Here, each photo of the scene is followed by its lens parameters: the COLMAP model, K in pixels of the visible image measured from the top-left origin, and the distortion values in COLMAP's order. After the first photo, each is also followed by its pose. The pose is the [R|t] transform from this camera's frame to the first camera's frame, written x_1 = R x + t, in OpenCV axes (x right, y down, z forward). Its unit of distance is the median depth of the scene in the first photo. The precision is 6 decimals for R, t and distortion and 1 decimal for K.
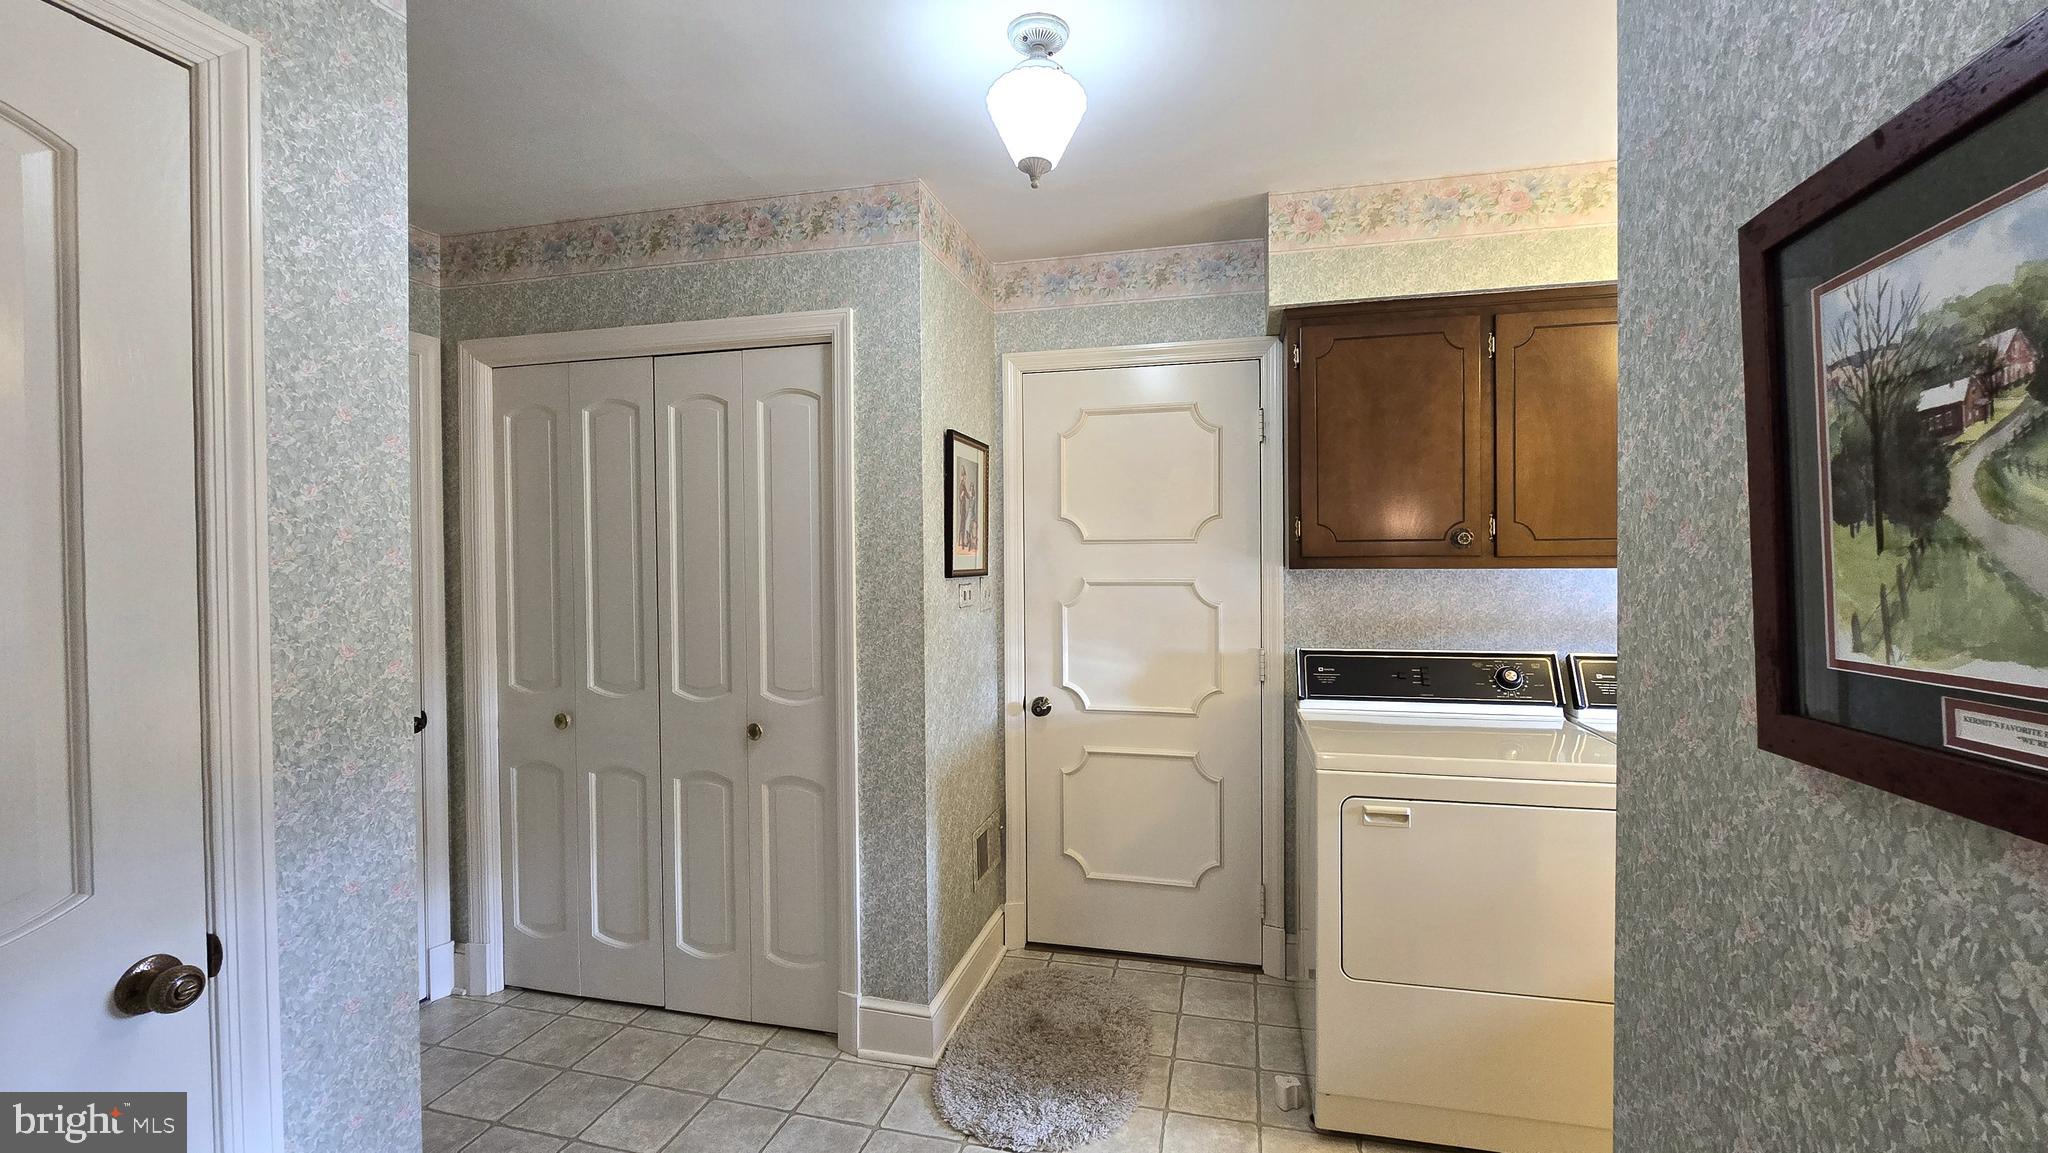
lens RADIAL K [[845.6, 0, 1035.3], [0, 845.6, 572.7], [0, 0, 1]] dist [-0.000971, -0.000846]
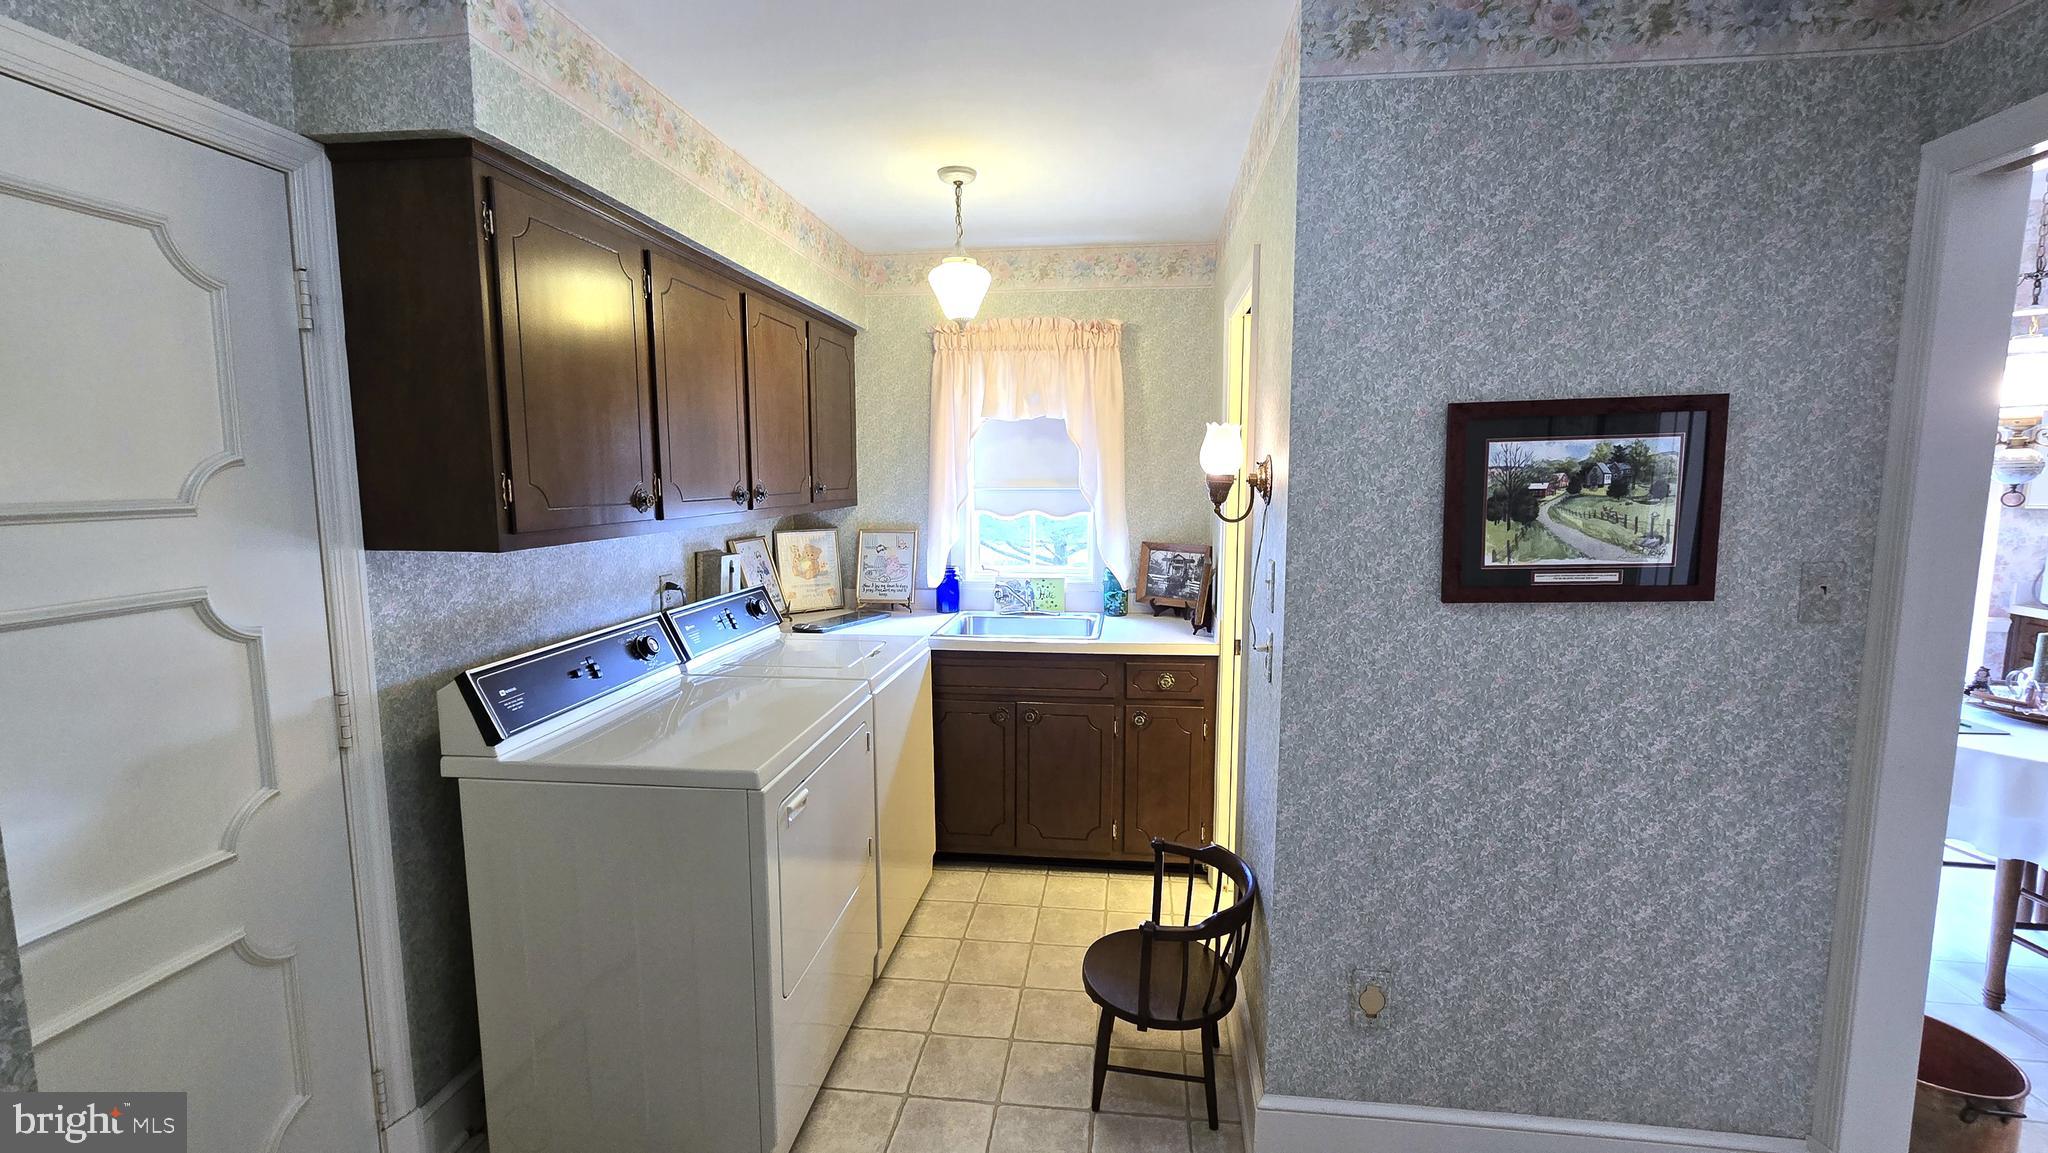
lens RADIAL K [[845.6, 0, 1038.5], [0, 845.6, 566.2], [0, 0, 1]] dist [-0.000971, -0.000846]
pose [[-0.141152, -0.105771, 0.984321, -1.968548], [0.019462, 0.993788, 0.109579, -0.280842], [-0.989797, 0.034624, -0.138216, 3.286389]]
